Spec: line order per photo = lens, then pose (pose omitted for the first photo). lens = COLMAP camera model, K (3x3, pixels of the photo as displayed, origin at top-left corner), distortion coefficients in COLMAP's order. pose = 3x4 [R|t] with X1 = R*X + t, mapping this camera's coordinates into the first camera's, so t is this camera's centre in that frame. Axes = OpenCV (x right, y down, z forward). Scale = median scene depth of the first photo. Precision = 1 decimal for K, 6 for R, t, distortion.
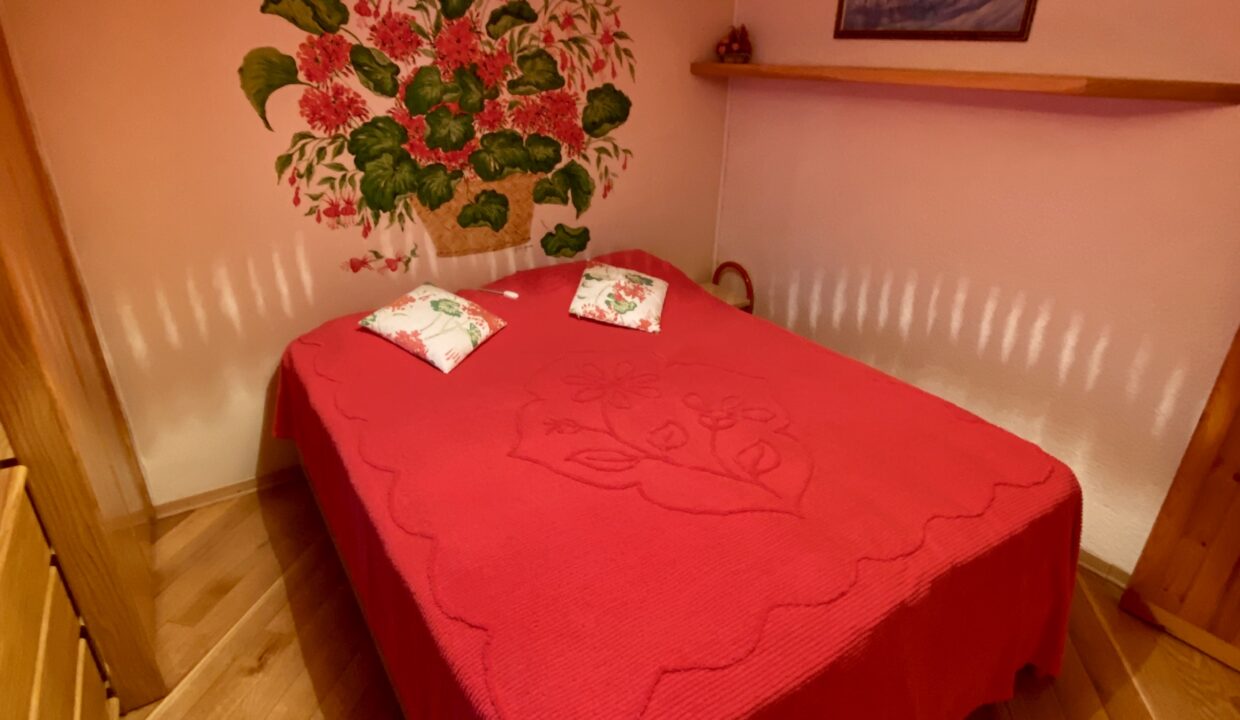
lens RADIAL K [[667.7, 0, 621.8], [0, 667.7, 357.1], [0, 0, 1]] dist [0.076284, -0.077729]
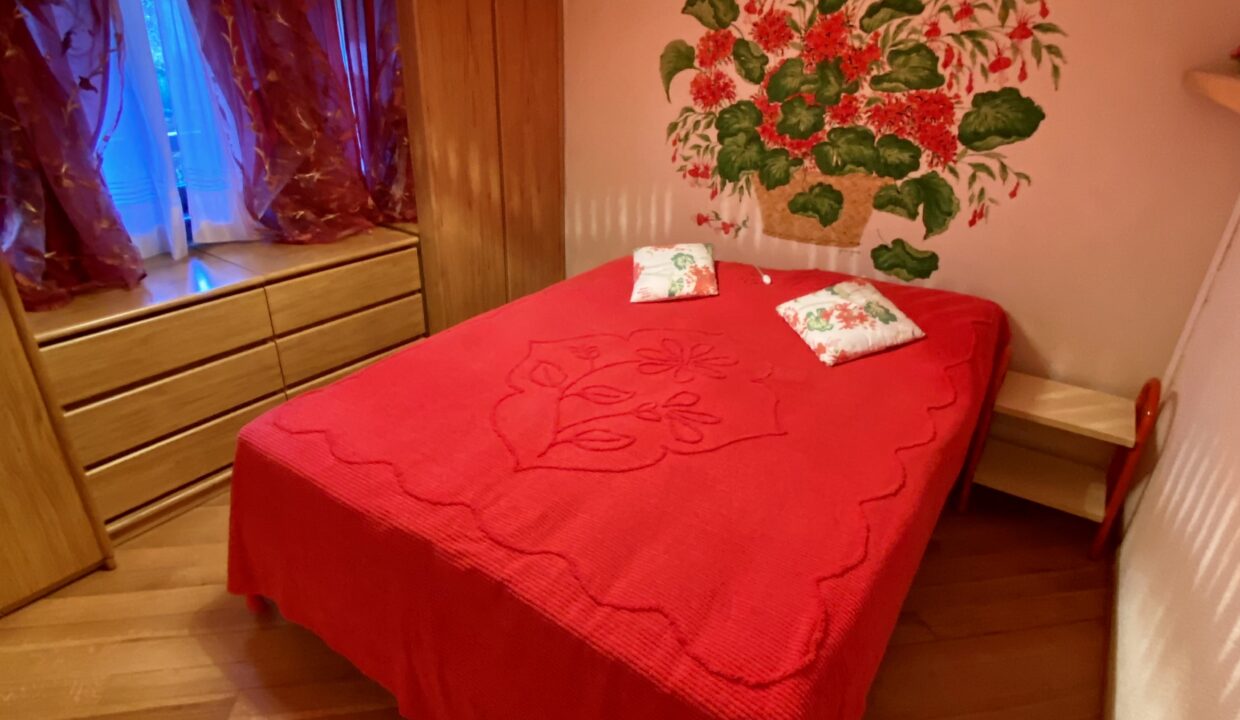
lens RADIAL K [[667.7, 0, 621.8], [0, 667.7, 357.1], [0, 0, 1]] dist [0.076284, -0.077729]
pose [[0.393707, 0.391345, -0.831772, 0.648385], [-0.404013, 0.886439, 0.225832, -0.128918], [0.825693, 0.247135, 0.507105, 0.316565]]
